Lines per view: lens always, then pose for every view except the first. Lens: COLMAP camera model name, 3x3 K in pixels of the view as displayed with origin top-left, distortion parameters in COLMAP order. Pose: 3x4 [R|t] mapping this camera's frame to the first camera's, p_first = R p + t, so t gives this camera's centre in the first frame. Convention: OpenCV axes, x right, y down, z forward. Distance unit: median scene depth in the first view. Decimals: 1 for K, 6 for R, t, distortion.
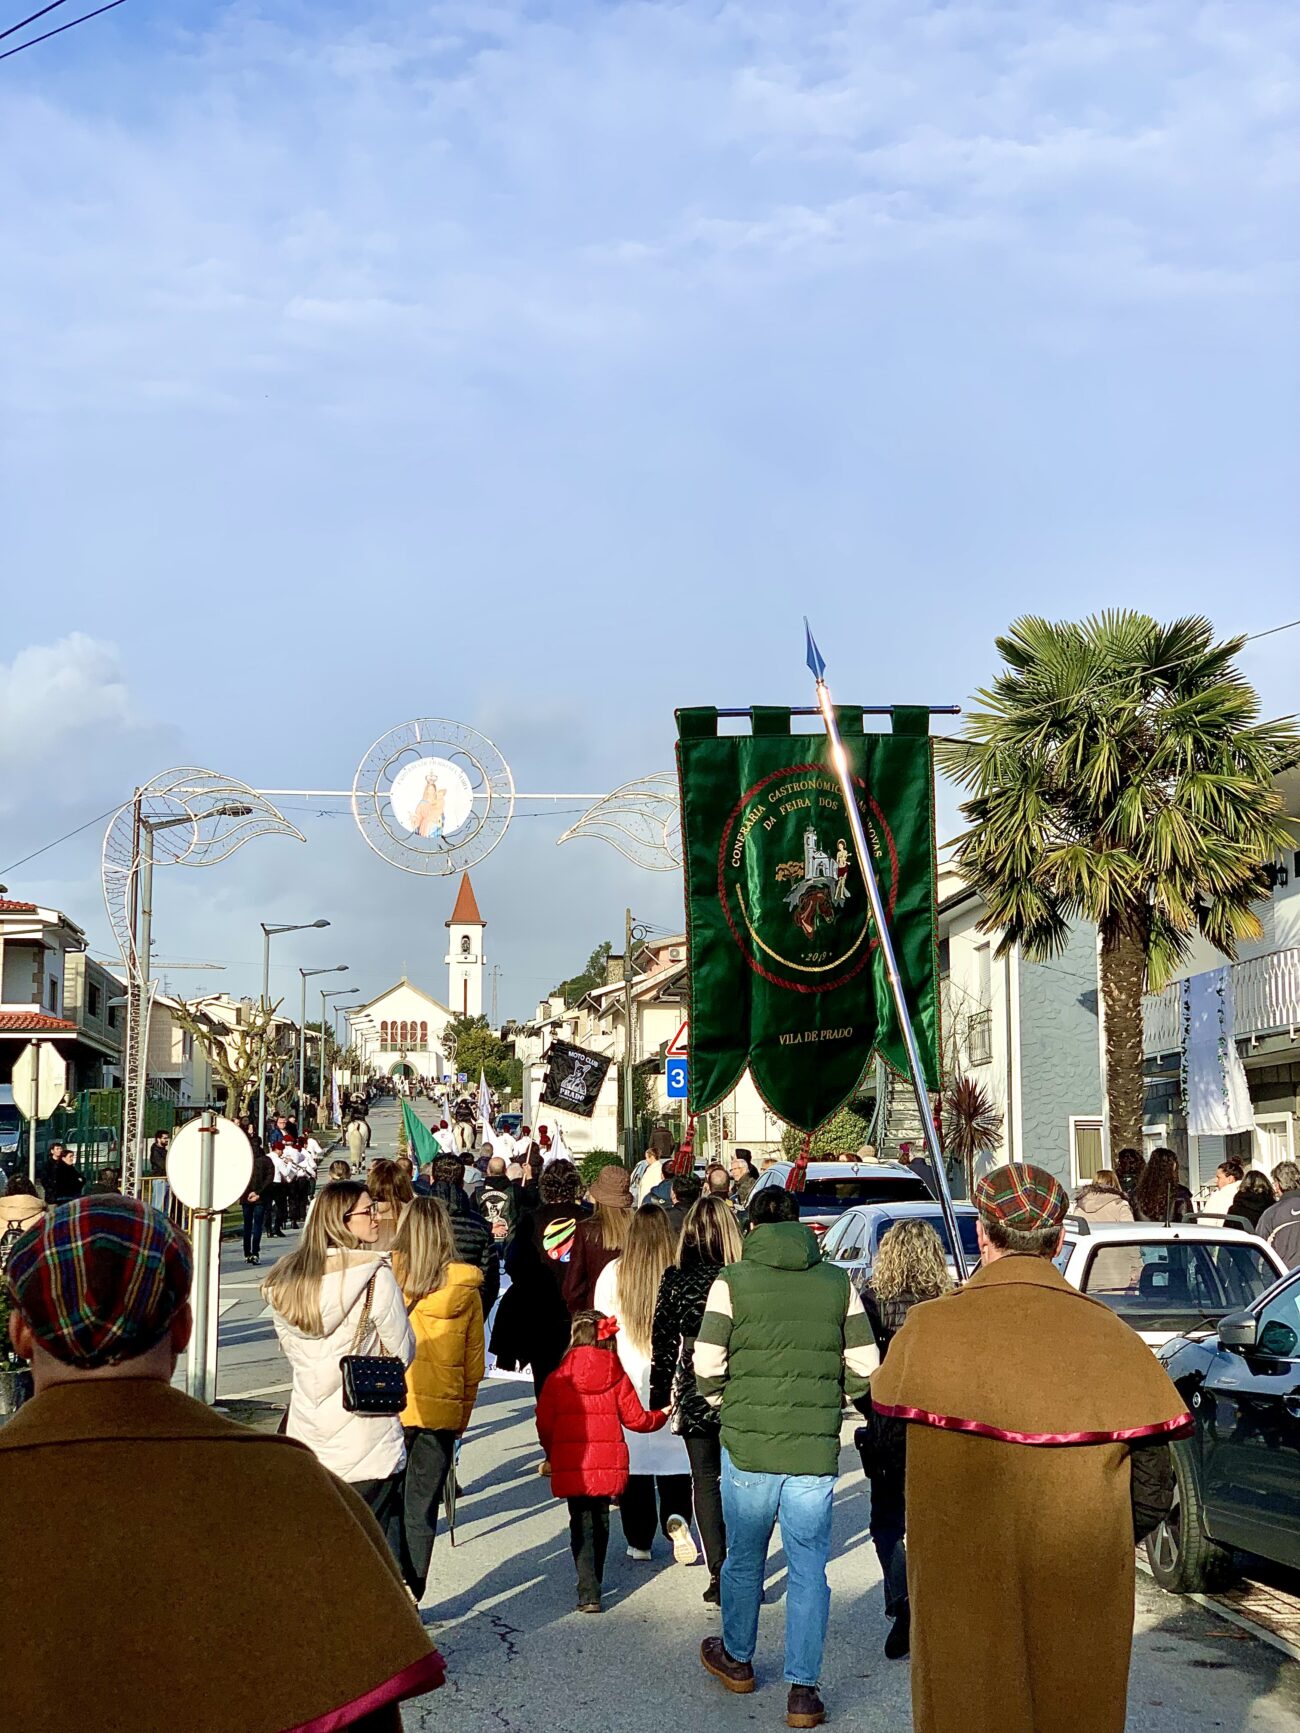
lens RADIAL K [[2575.0, 0, 656.5], [0, 2575.0, 908.1], [0, 0, 1]] dist [0.024305, -0.117836]
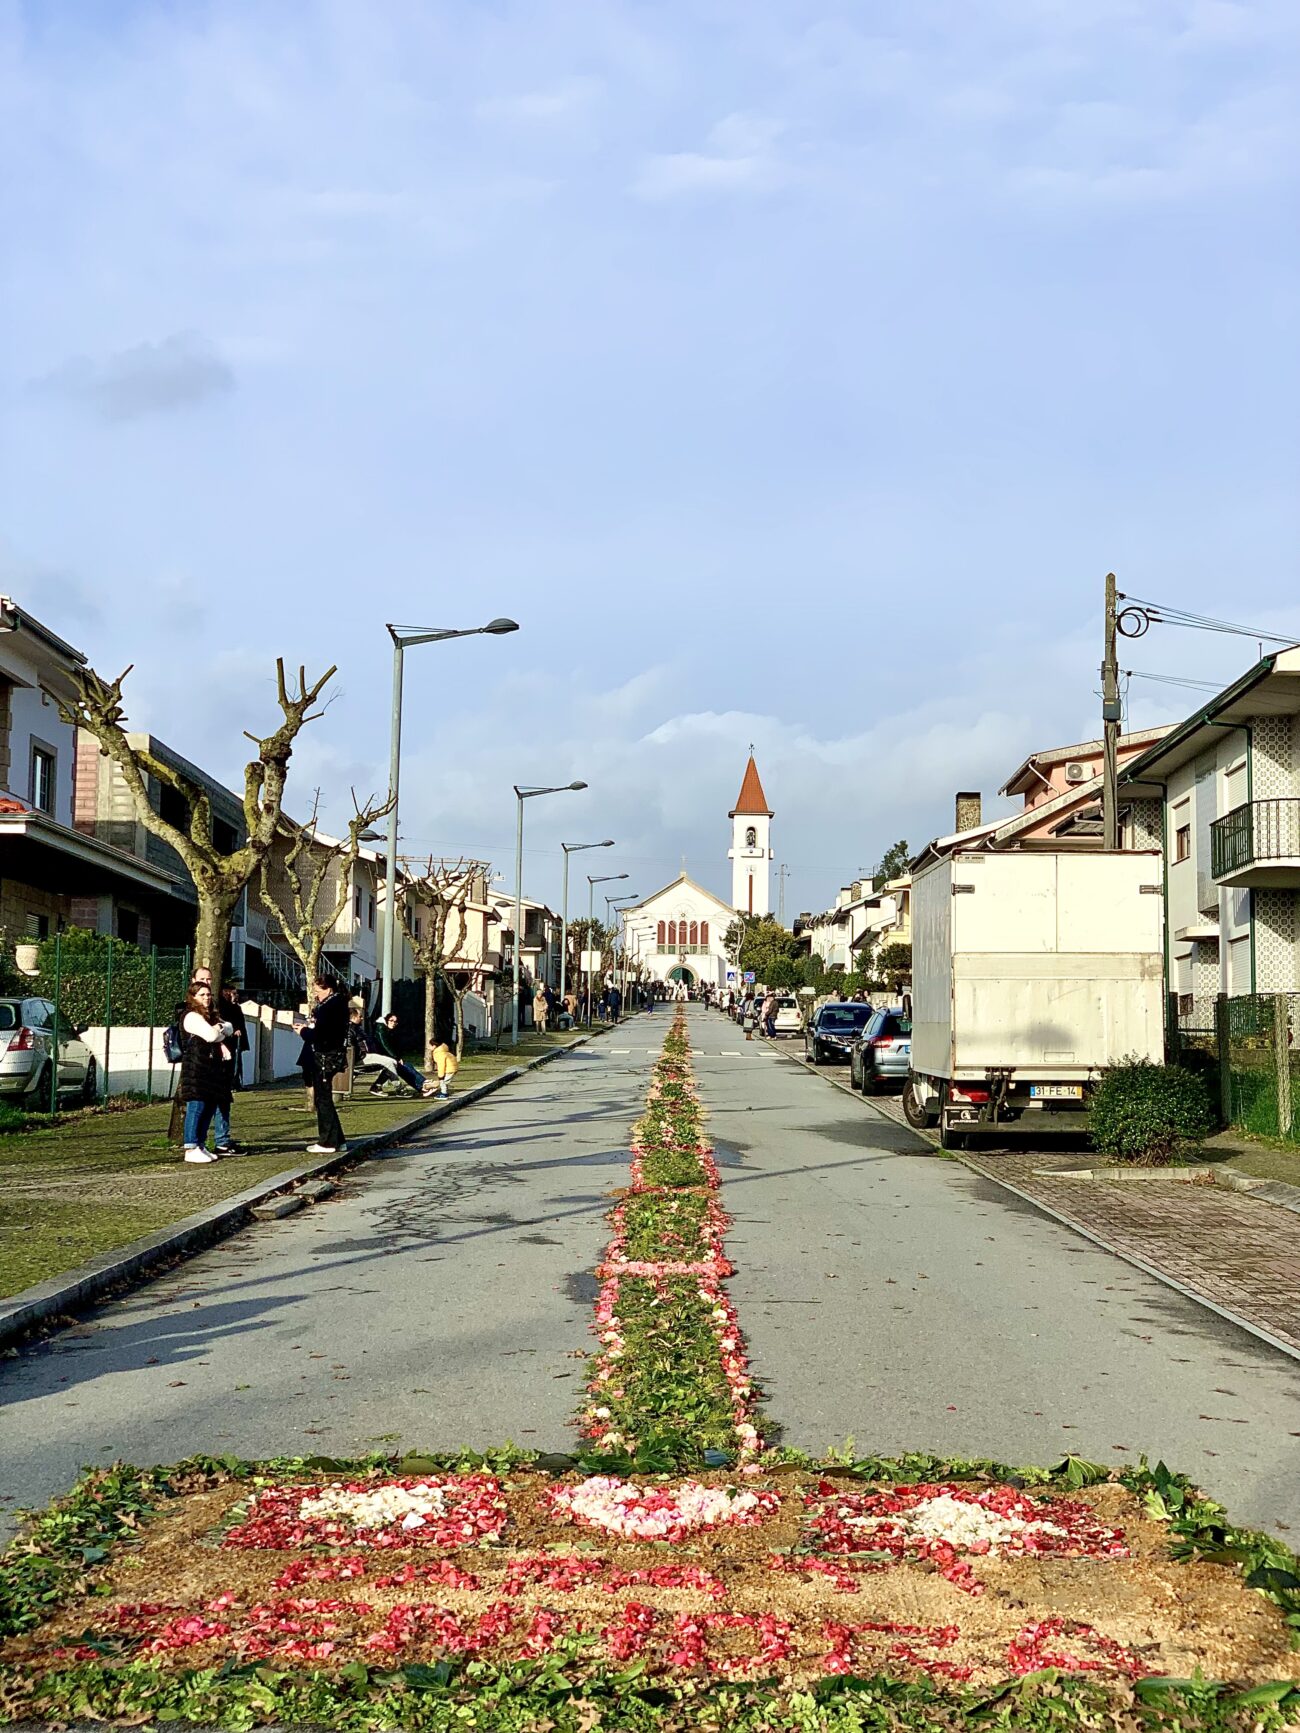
lens RADIAL K [[2555.0, 0, 650.0], [0, 2555.0, 866.5], [0, 0, 1]] dist [0.074347, -0.026080]
pose [[0.993723, 0.003422, -0.111814, -0.013775], [-0.001585, 0.999862, 0.016512, 0.015290], [0.111855, -0.016231, 0.993592, 0.160032]]
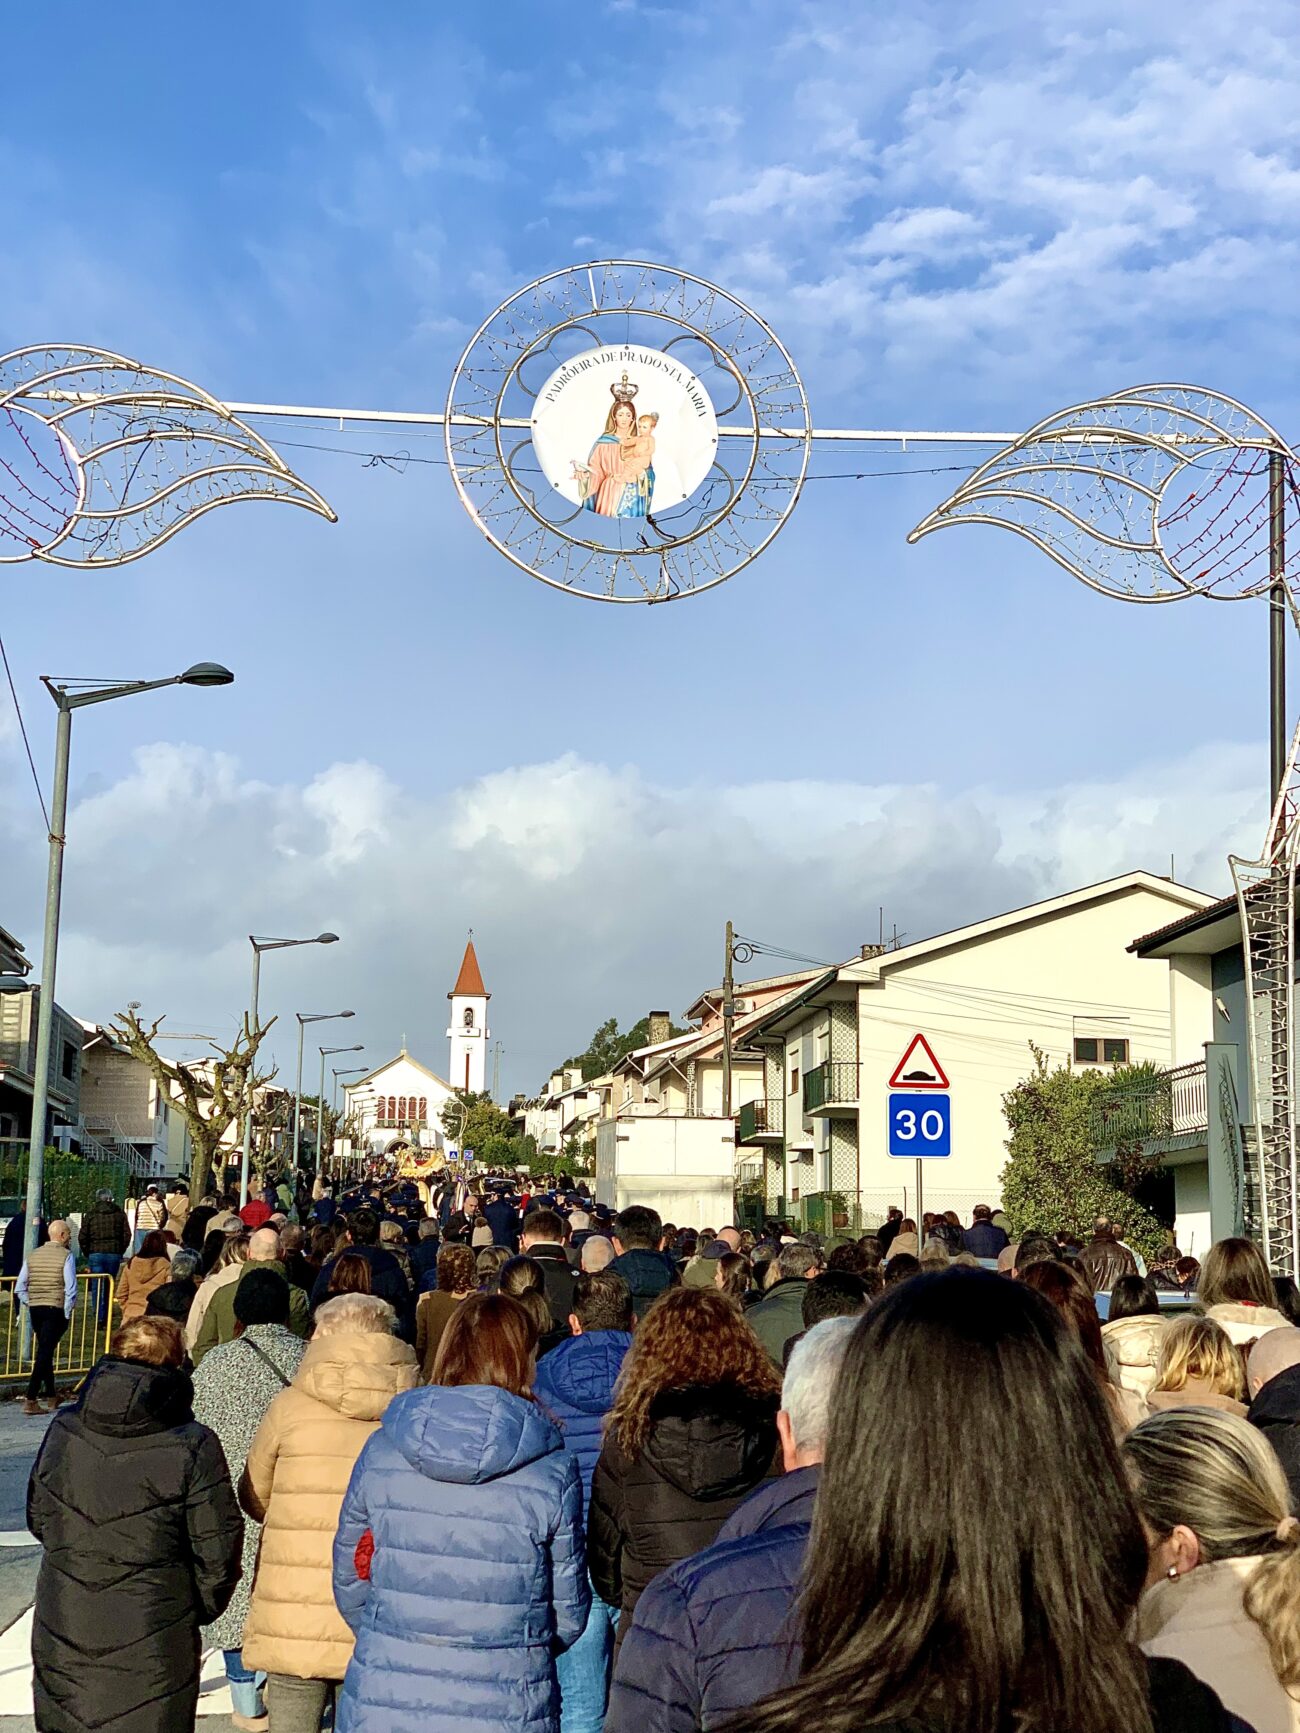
lens RADIAL K [[2565.2, 0, 655.9], [0, 2565.2, 906.9], [0, 0, 1]] dist [0.049761, 0.006006]
pose [[0.999873, 0.015844, 0.001699, -0.010833], [-0.015777, 0.999294, -0.034093, 0.007077], [-0.002238, 0.034061, 0.999417, 0.075119]]
